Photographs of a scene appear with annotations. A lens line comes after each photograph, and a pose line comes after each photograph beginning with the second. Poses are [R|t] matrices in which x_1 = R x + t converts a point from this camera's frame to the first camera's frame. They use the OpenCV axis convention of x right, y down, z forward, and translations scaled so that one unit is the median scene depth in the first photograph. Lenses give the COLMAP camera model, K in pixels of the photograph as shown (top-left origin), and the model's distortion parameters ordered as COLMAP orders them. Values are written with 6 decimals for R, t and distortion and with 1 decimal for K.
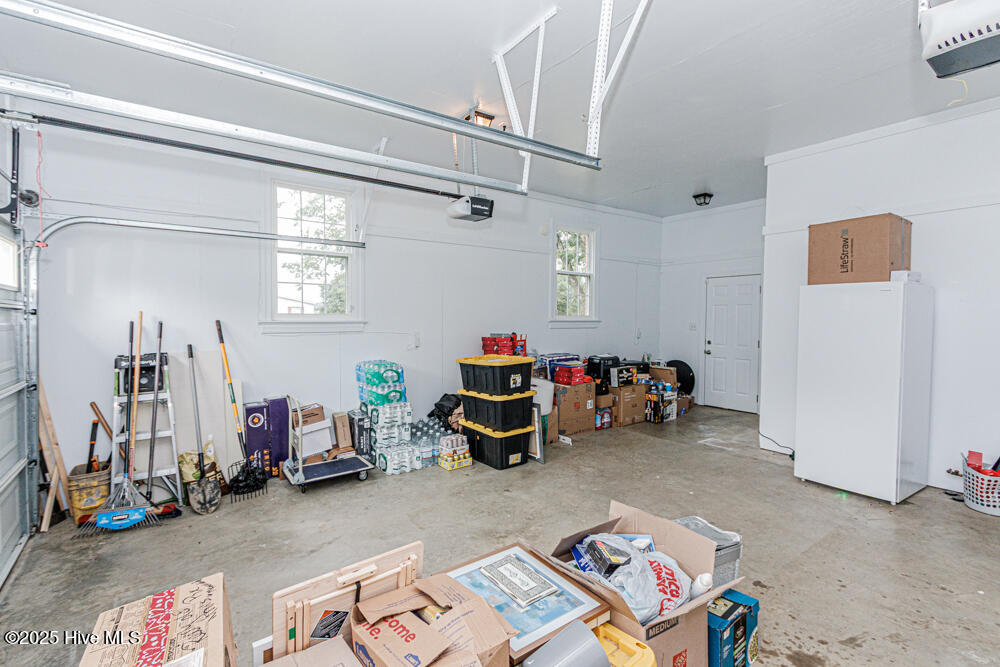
lens RADIAL K [[465.5, 0, 487.0], [0, 465.5, 332.3], [0, 0, 1]] dist [0.002458, 0.000002]
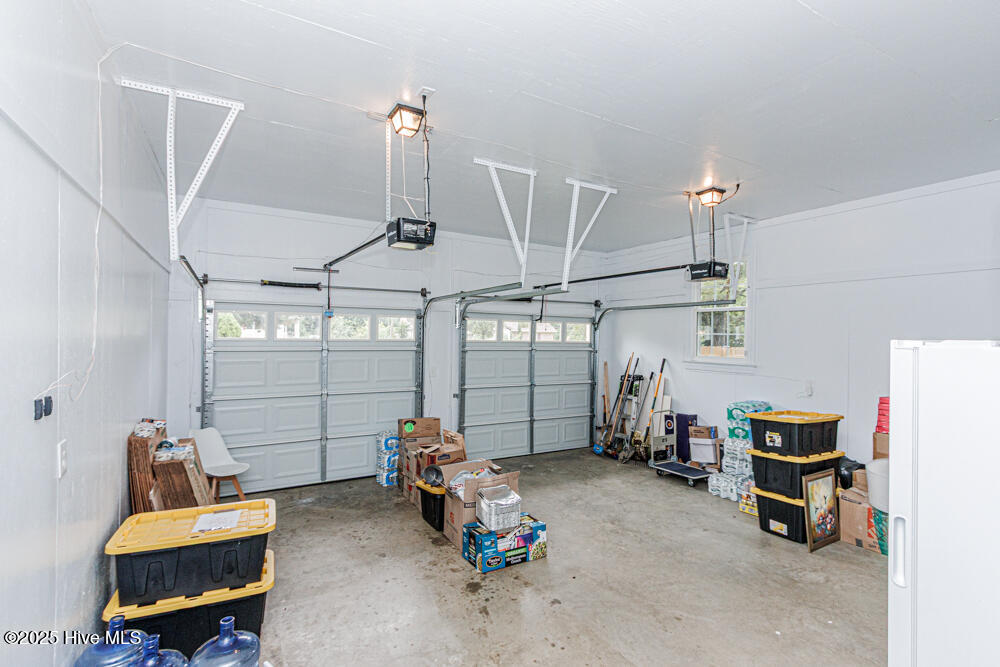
lens RADIAL K [[449.1, 0, 500.0], [0, 449.1, 333.5], [0, 0, 1]] dist [0.002067, 0.000253]
pose [[-0.086653, -0.011976, -0.996167, 0.994060], [-0.047317, 0.998849, -0.007892, -0.071417], [0.995114, 0.046452, -0.087119, 0.530891]]
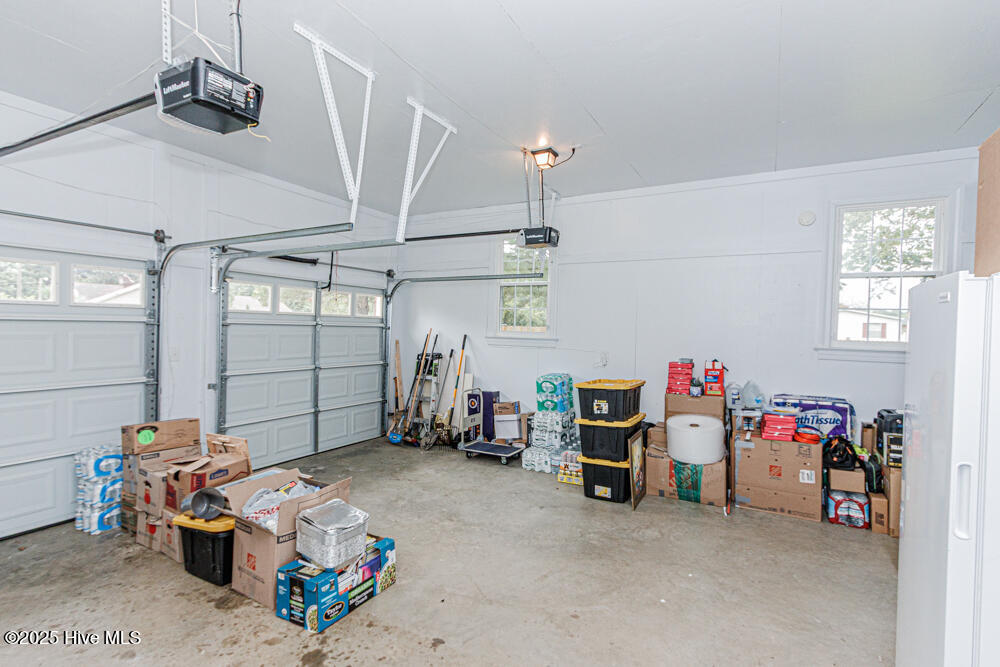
lens RADIAL K [[465.5, 0, 487.0], [0, 465.5, 332.3], [0, 0, 1]] dist [0.002458, 0.000002]
pose [[0.421563, 0.017279, -0.906635, 0.810712], [-0.050300, 0.998725, -0.004354, -0.029872], [0.905403, 0.047439, 0.421894, 0.391595]]
